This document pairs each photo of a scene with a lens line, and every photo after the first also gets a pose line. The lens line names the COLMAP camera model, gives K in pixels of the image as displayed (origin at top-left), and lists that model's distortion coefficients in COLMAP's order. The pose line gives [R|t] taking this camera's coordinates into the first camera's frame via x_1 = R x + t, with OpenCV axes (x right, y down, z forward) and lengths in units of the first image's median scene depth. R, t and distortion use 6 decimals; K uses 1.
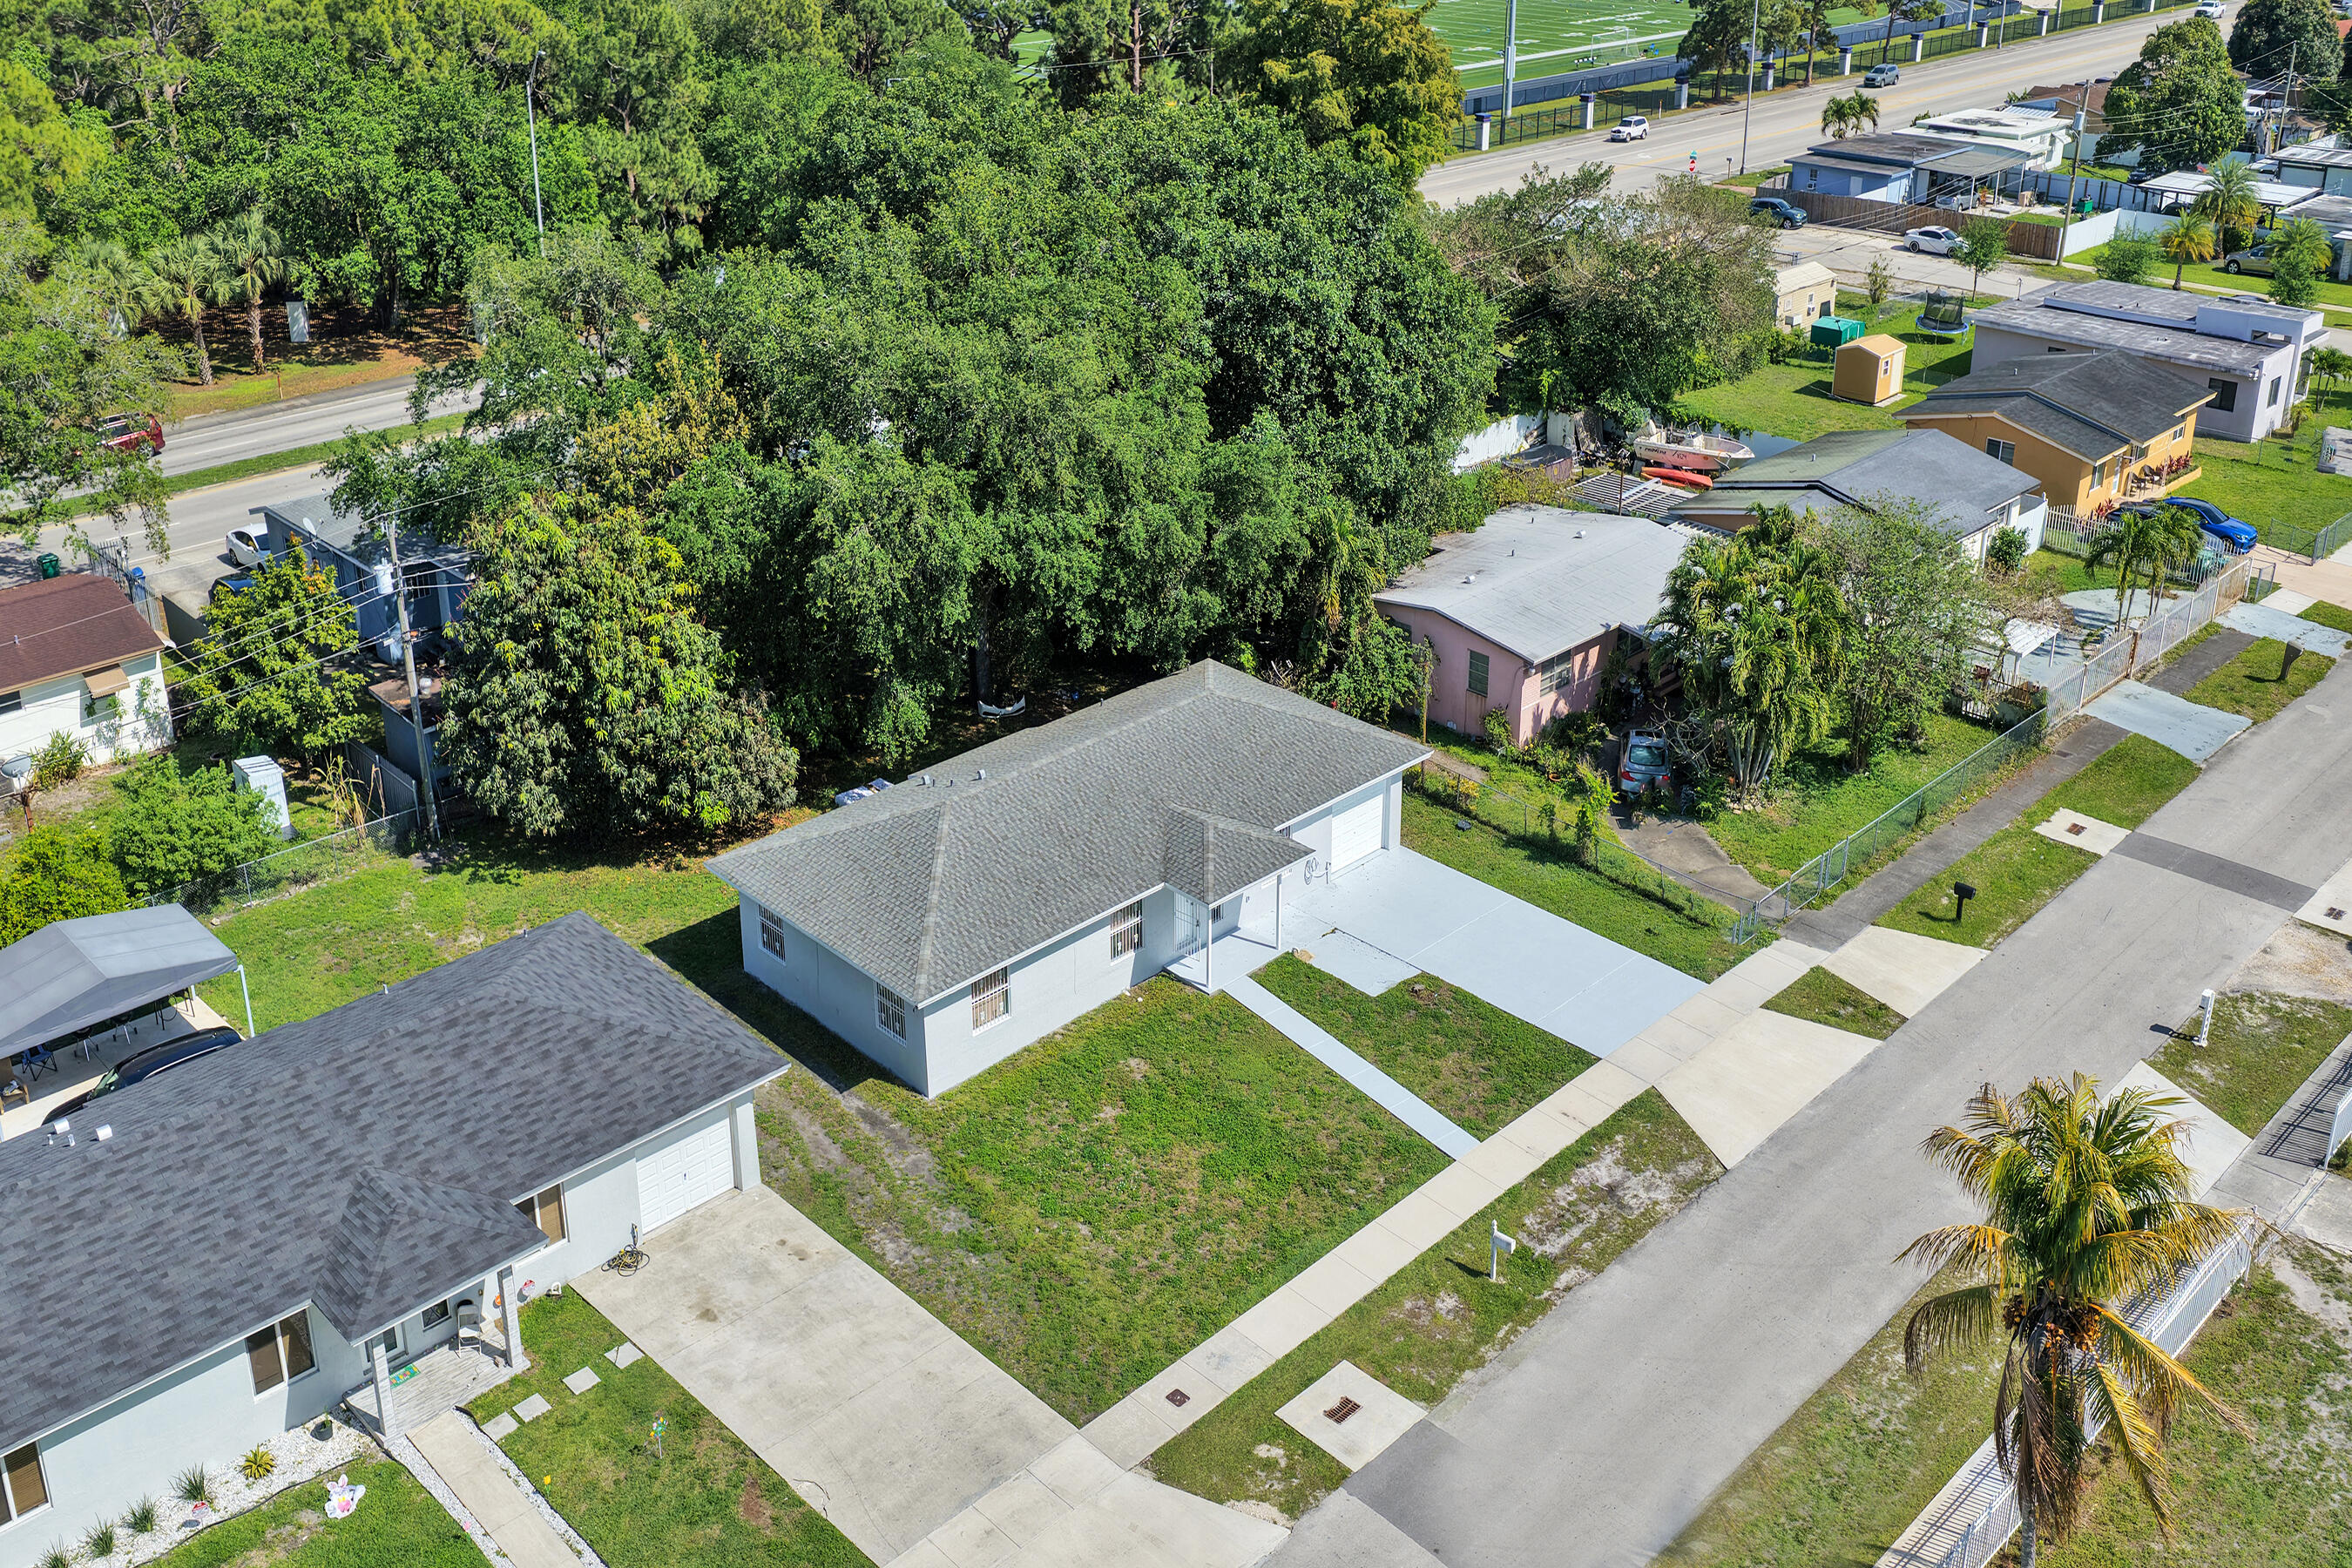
lens RADIAL K [[1998.2, 0, 1176.0], [0, 1998.2, 784.0], [0, 0, 1]] dist [0.007690, -0.002192]
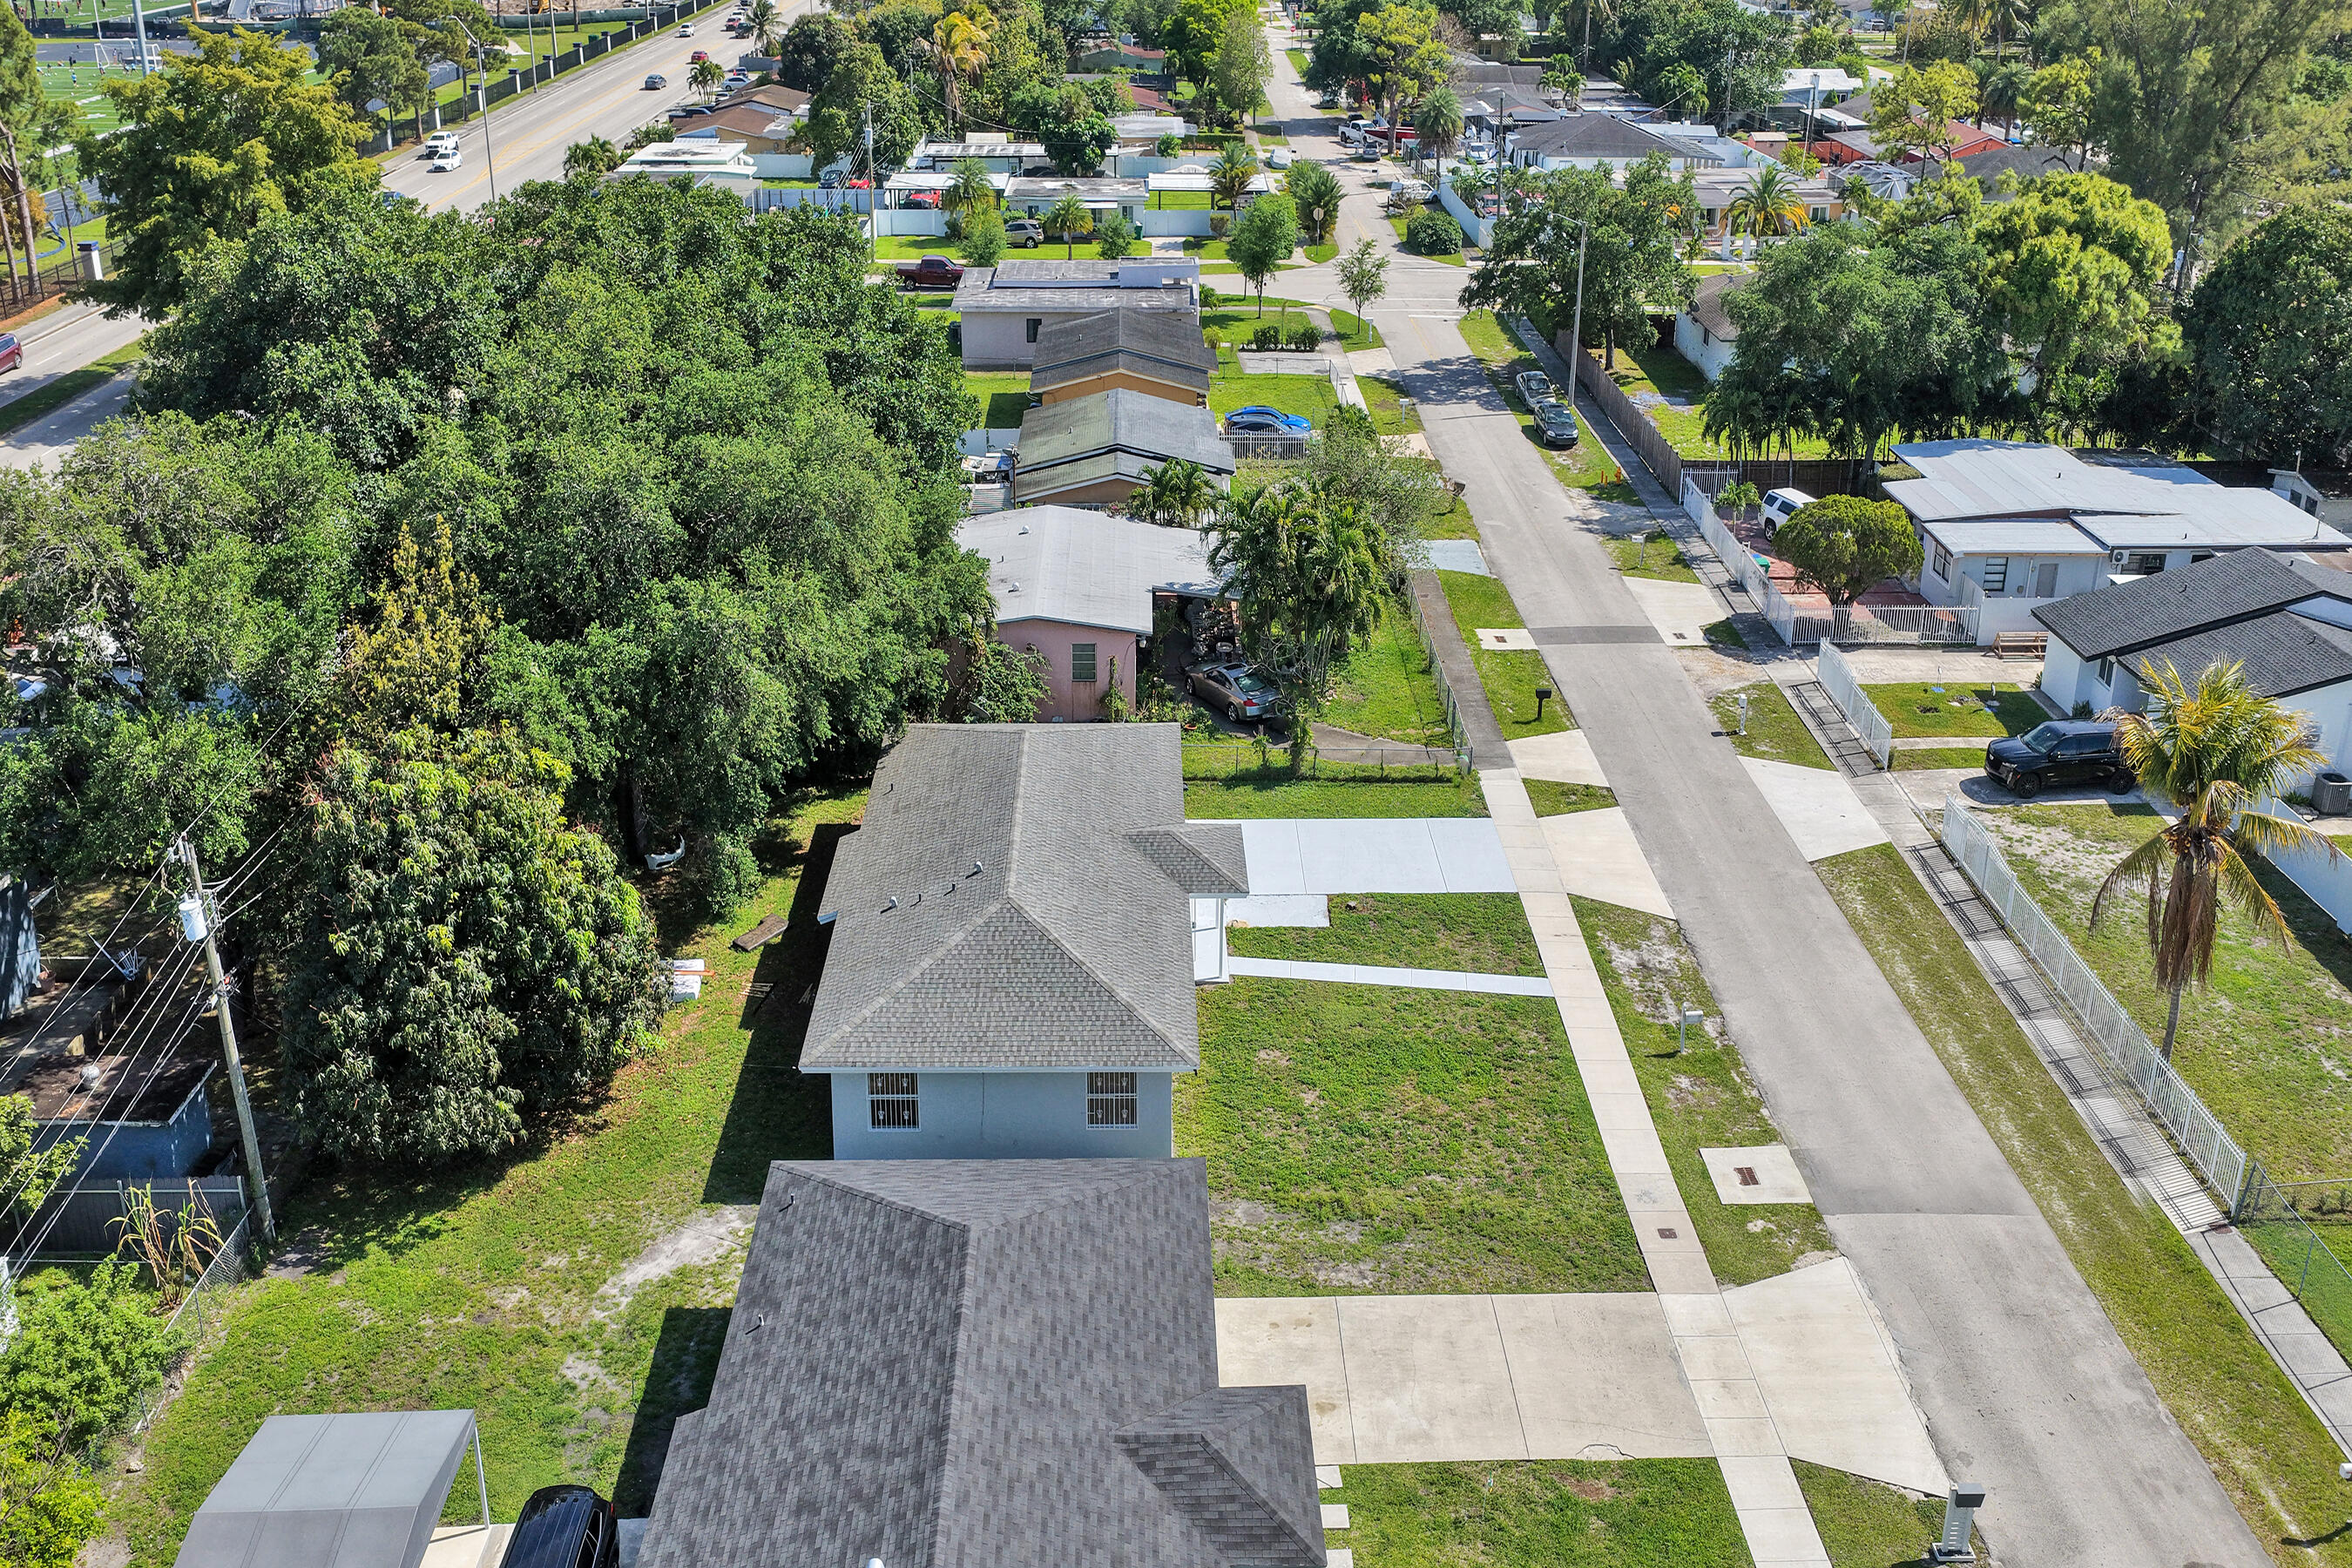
lens RADIAL K [[1933.8, 0, 1176.0], [0, 1933.8, 784.0], [0, 0, 1]] dist [-0.000560, 0.010132]
pose [[0.678117, -0.319352, 0.661945, -0.703800], [0.327149, 0.937673, 0.117234, -0.133061], [-0.658126, 0.137056, 0.740328, 0.269219]]
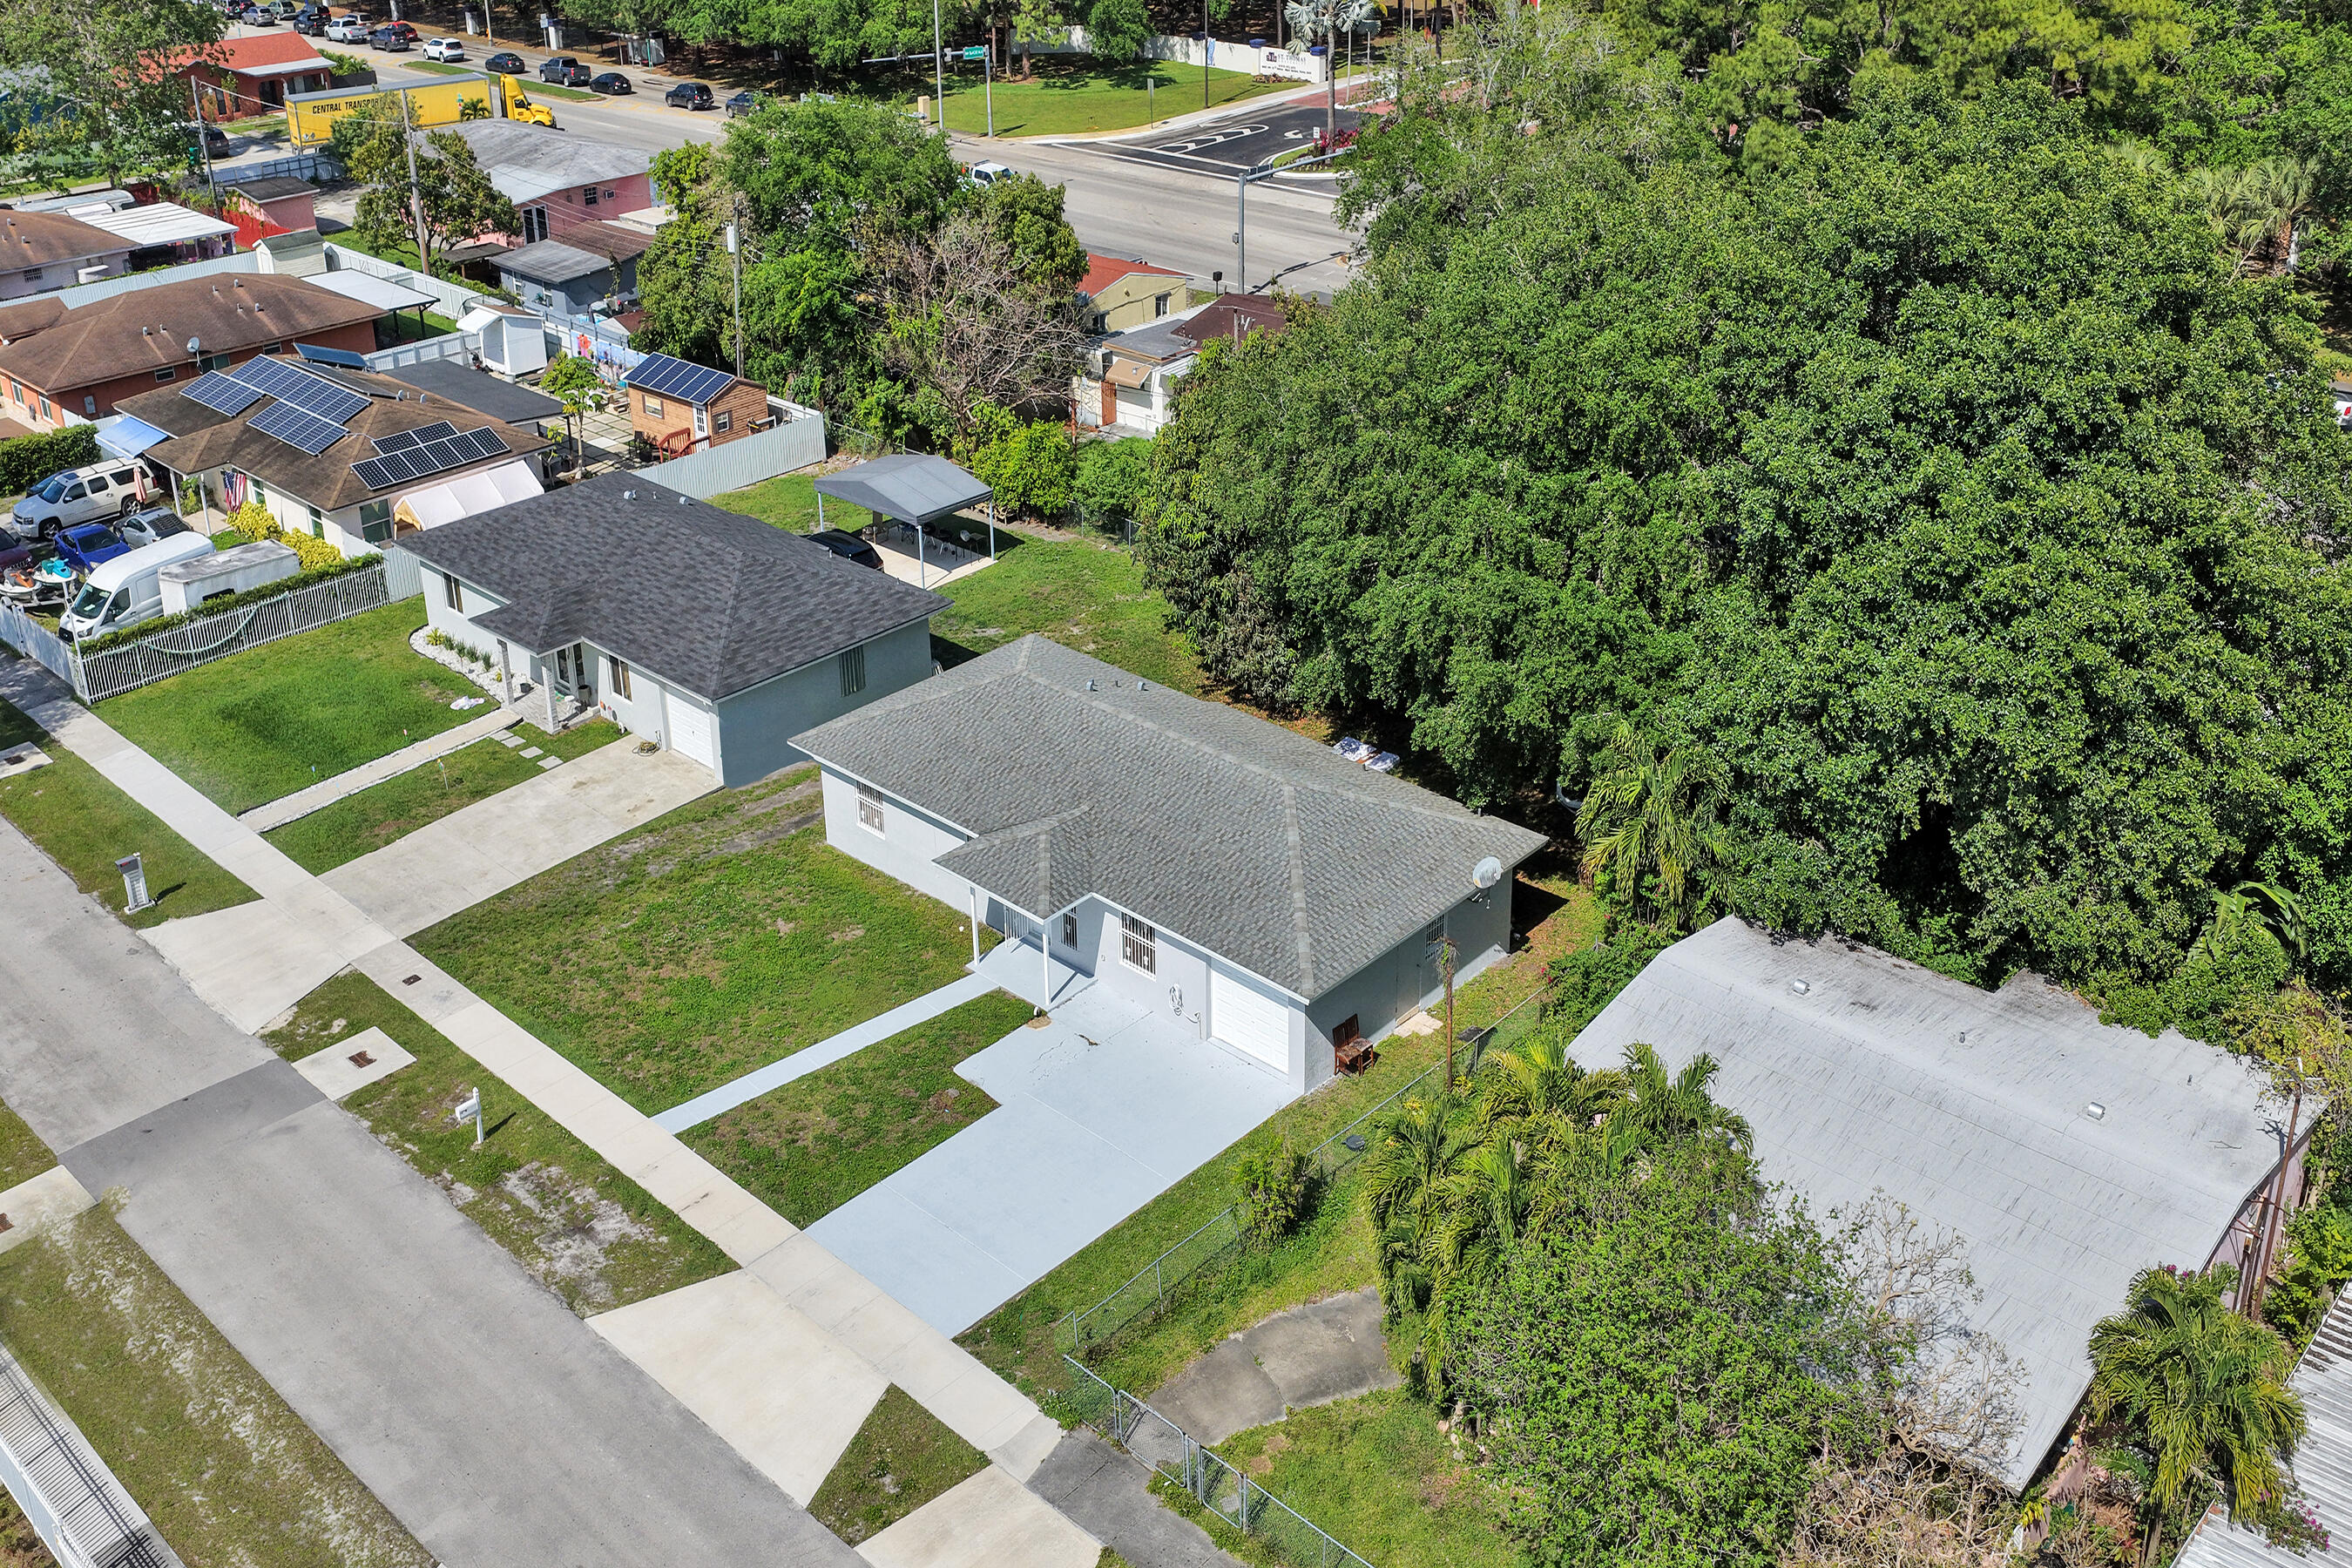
lens RADIAL K [[1998.2, 0, 1176.0], [0, 1998.2, 784.0], [0, 0, 1]] dist [0.007690, -0.002192]
pose [[0.048146, 0.487693, -0.871687, 0.898003], [-0.441533, 0.793196, 0.419392, -0.454440], [0.895952, 0.364686, 0.253522, 0.886317]]
